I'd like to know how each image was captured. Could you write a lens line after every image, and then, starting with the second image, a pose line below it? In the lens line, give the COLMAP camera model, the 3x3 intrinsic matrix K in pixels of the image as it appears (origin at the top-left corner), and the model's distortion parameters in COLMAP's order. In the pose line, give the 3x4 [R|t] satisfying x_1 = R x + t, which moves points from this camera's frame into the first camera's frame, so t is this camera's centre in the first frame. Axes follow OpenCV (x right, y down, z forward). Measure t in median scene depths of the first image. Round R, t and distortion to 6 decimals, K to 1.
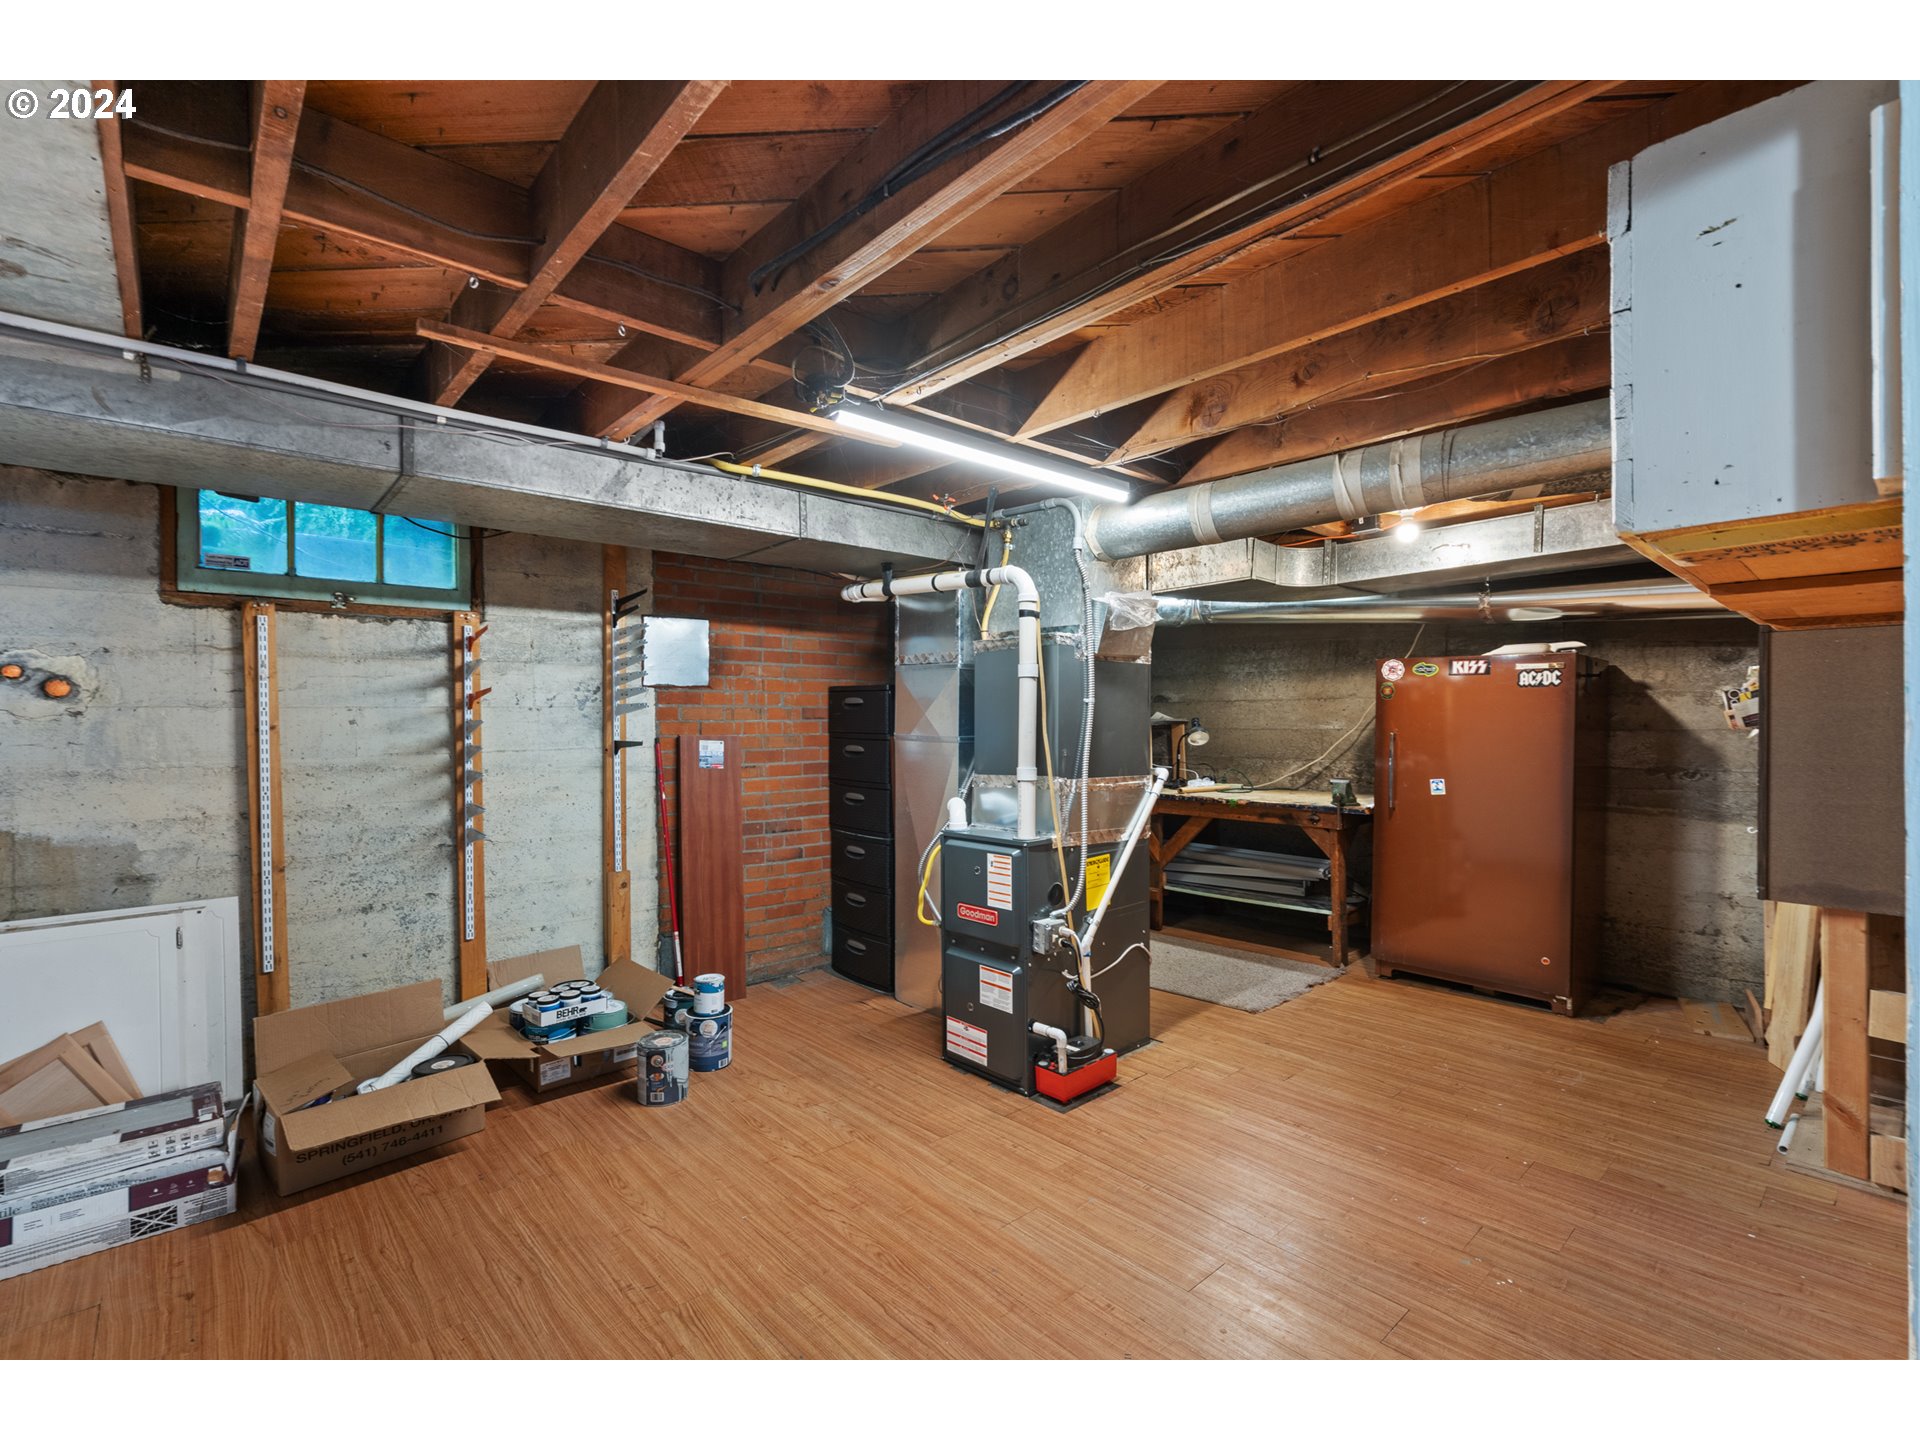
lens RADIAL K [[876.0, 0, 962.0], [0, 876.0, 719.6], [0, 0, 1]] dist [-0.004430, 0.000014]
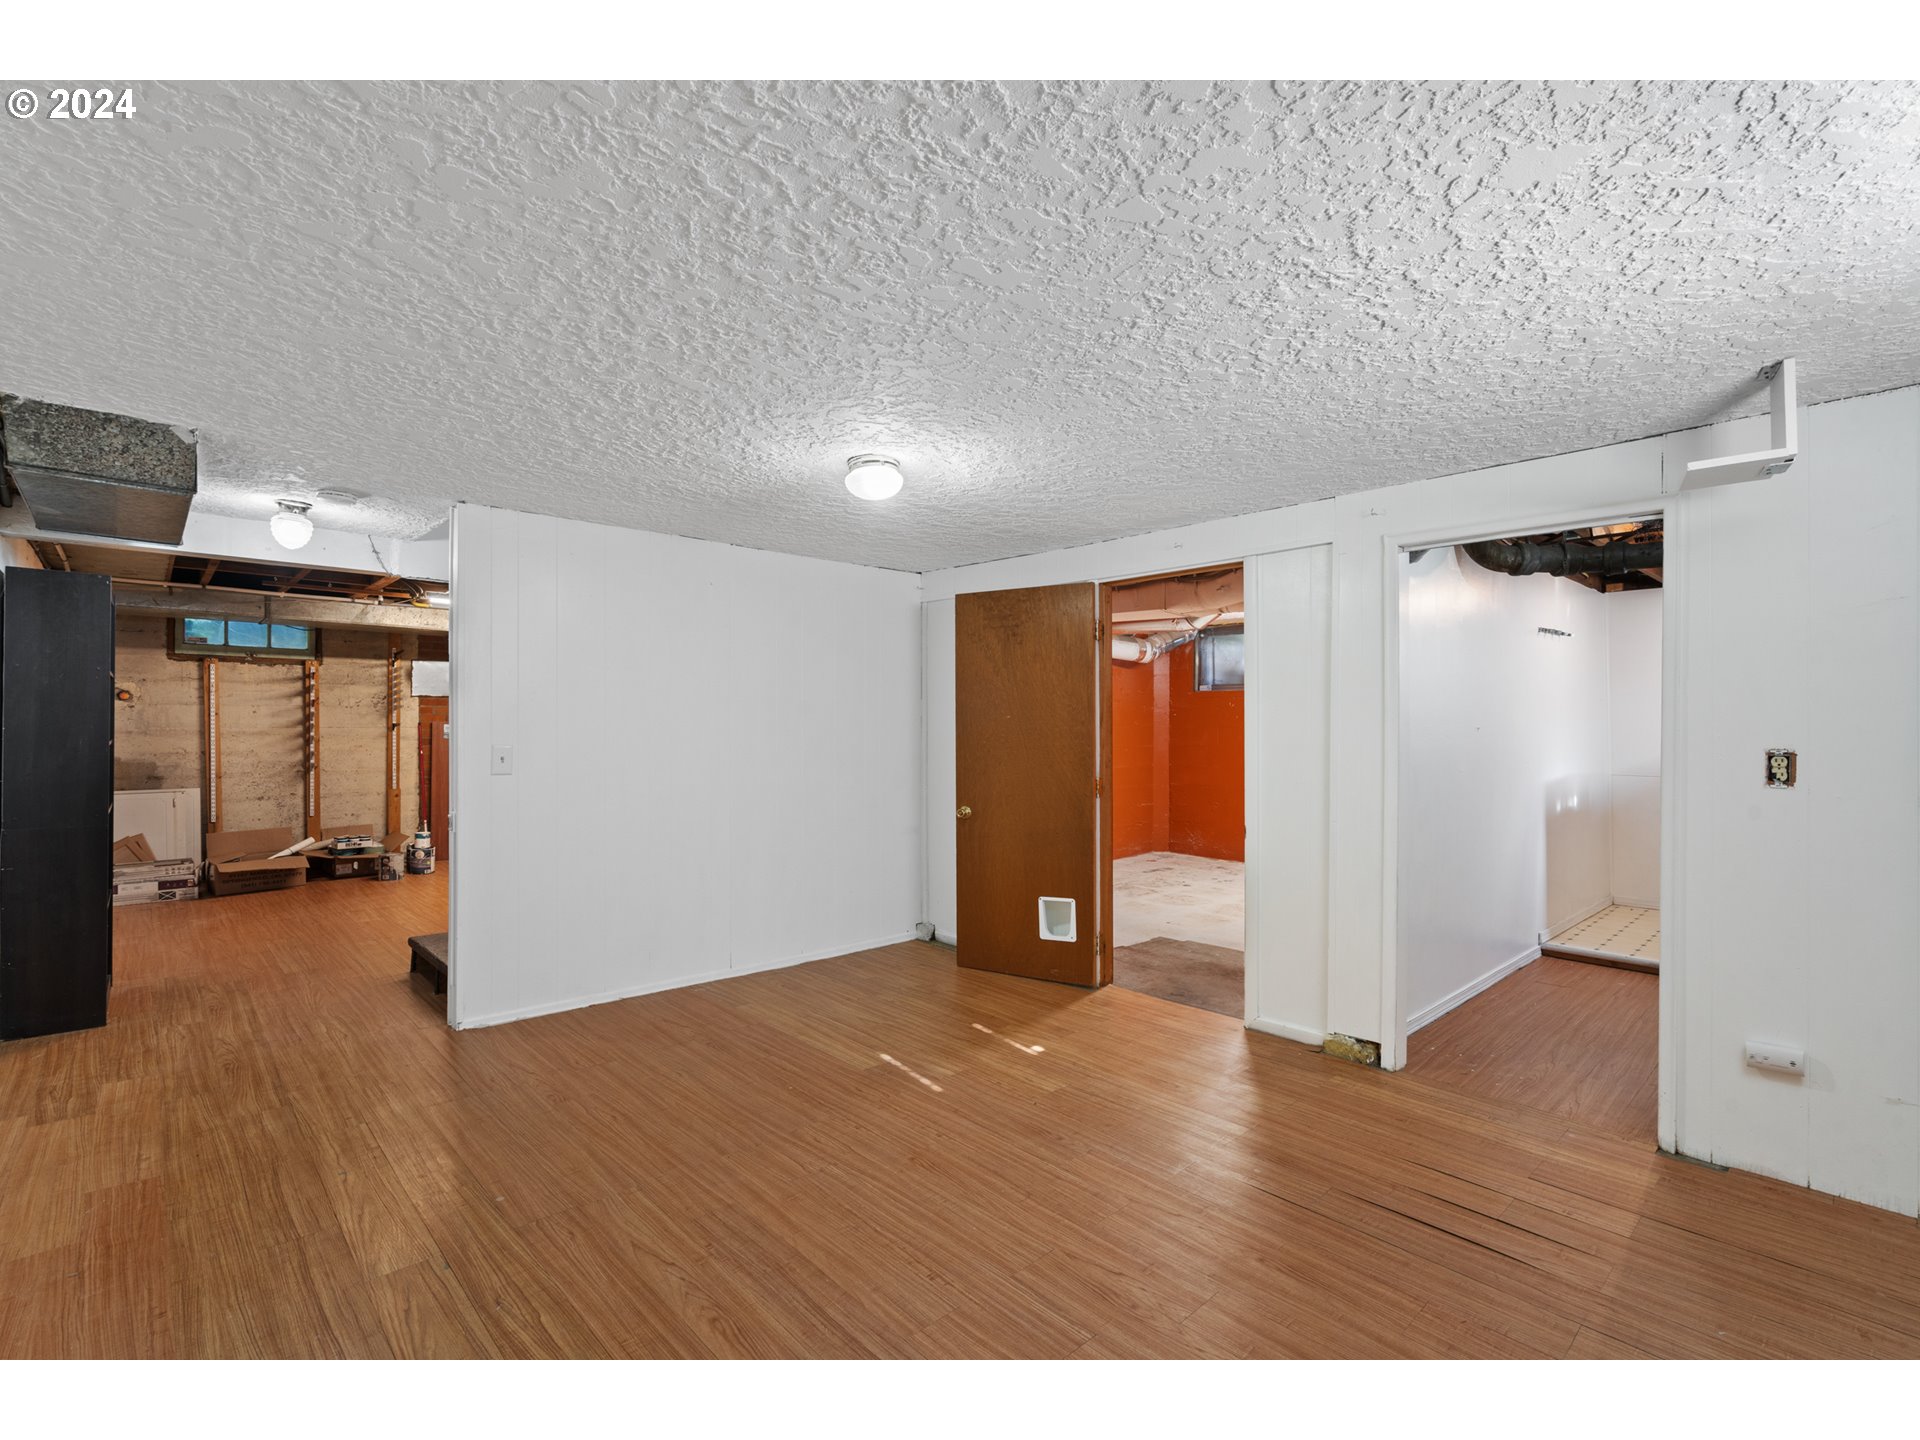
lens RADIAL K [[876.0, 0, 960.8], [0, 876.0, 724.5], [0, 0, 1]] dist [-0.004430, 0.000014]
pose [[0.999559, 0.011645, 0.027300, 0.982408], [-0.011666, 0.999932, 0.000605, 0.012051], [-0.027292, -0.000923, 0.999627, -1.198921]]
